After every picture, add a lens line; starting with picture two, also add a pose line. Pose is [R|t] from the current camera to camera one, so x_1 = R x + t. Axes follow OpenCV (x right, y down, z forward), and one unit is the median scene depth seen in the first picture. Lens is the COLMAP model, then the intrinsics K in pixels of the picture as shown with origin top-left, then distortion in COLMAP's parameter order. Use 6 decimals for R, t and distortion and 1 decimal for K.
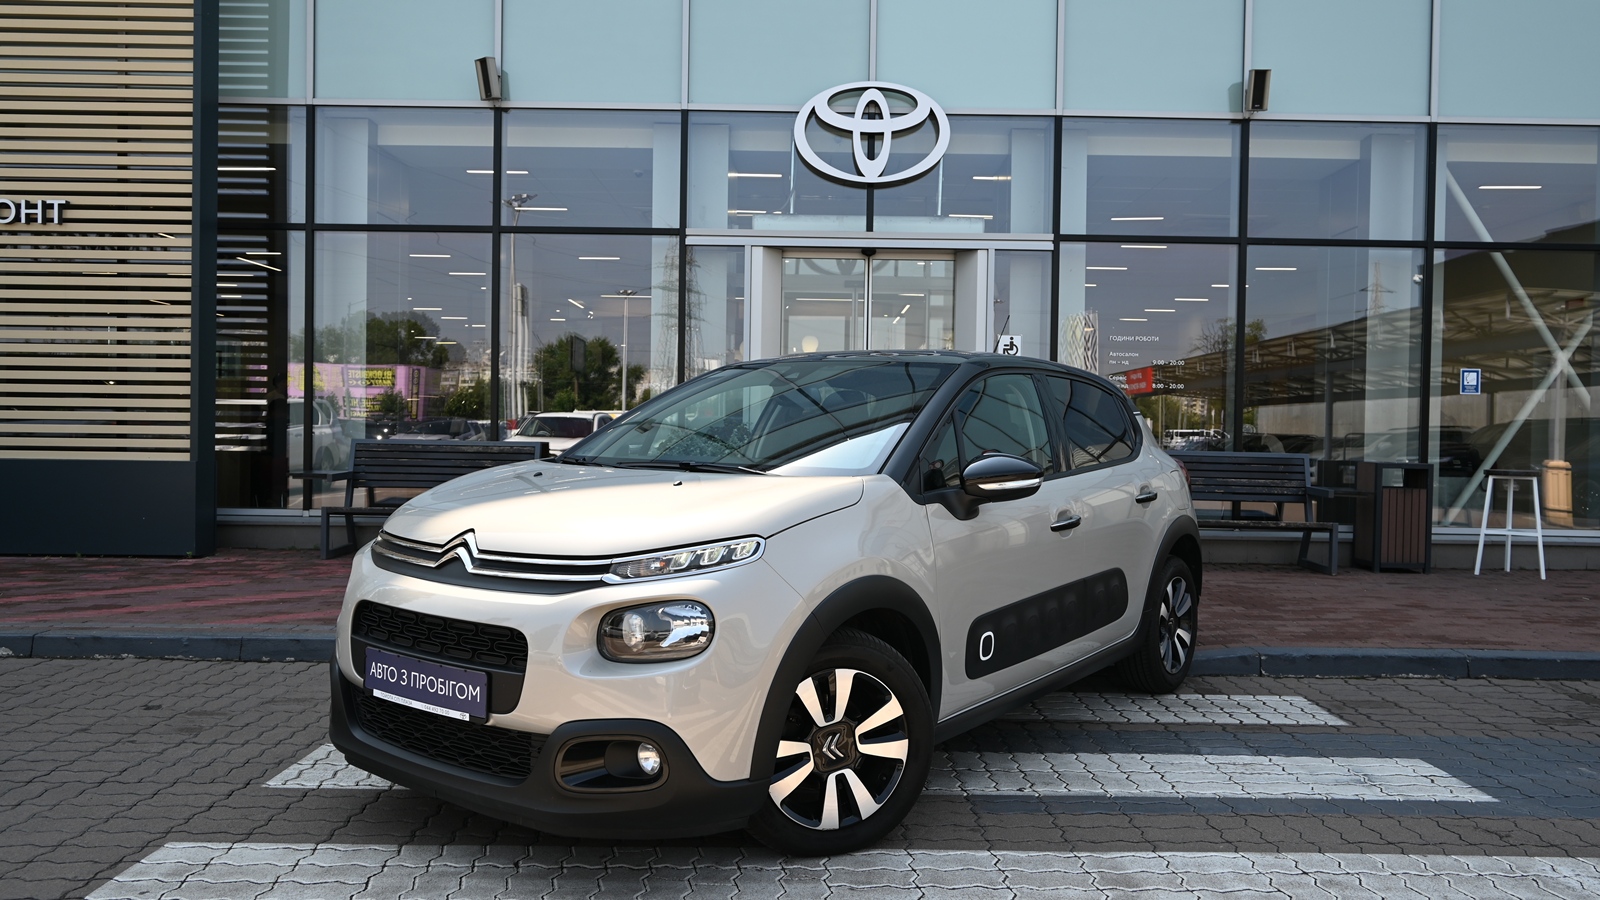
lens RADIAL K [[1173.2, 0, 815.7], [0, 1173.2, 448.3], [0, 0, 1]] dist [0.005736, 0.003020]
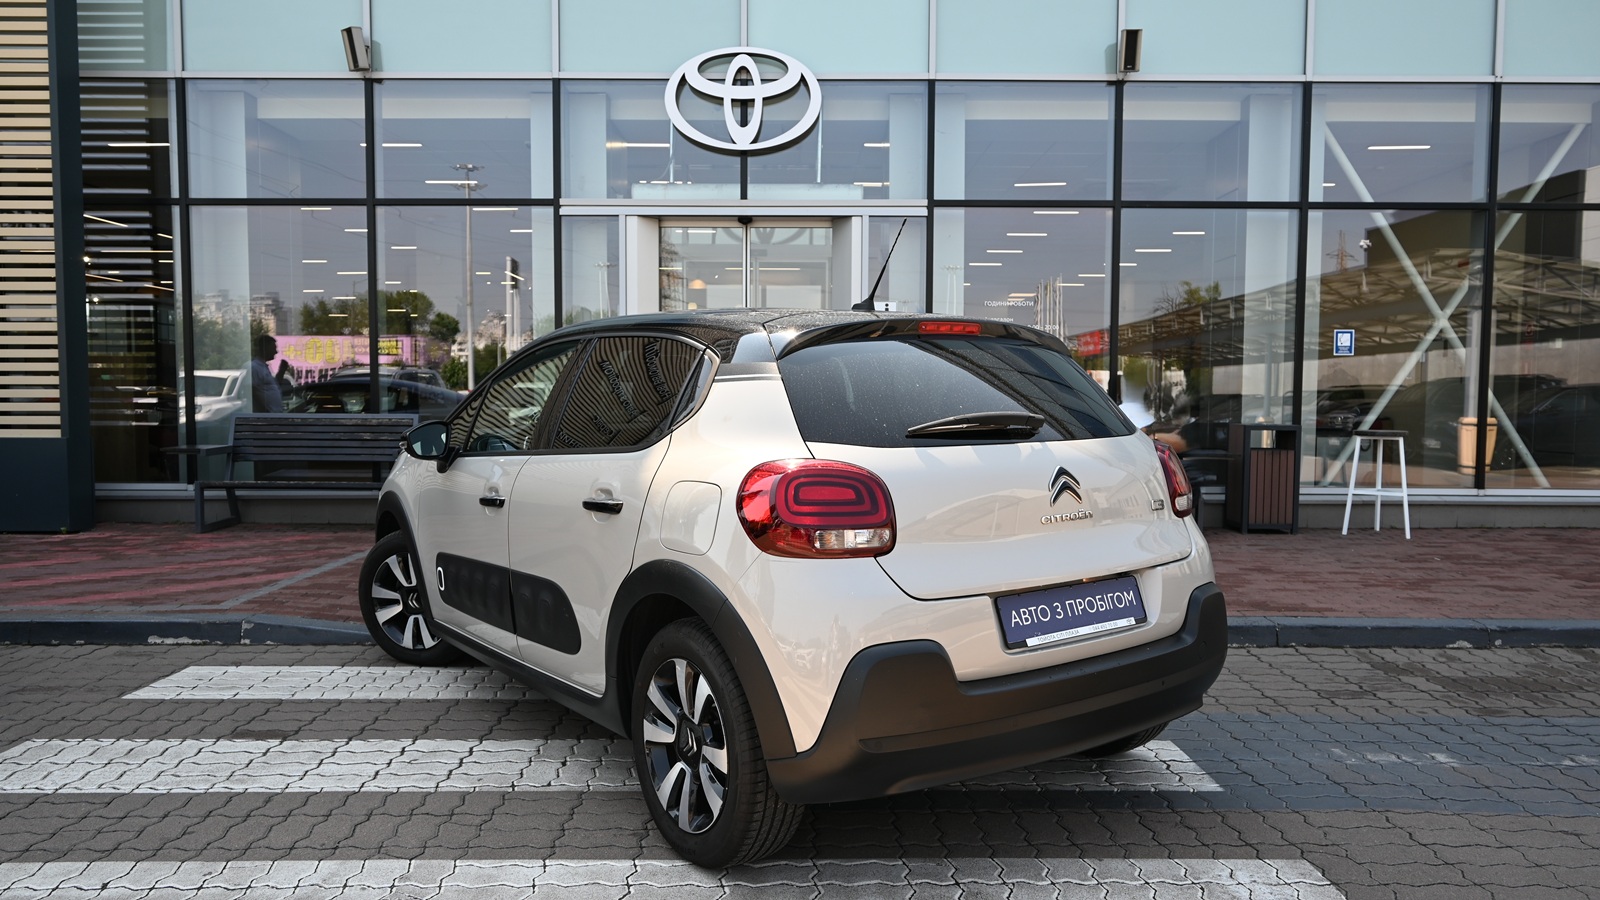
lens RADIAL K [[1114.6, 0, 795.3], [0, 1114.6, 457.4], [0, 0, 1]] dist [0.006529, 0.004171]
pose [[0.999920, -0.012123, -0.003549, 0.090904], [0.012259, 0.999075, 0.041222, -0.003644], [0.003046, -0.041262, 0.999144, 0.041543]]
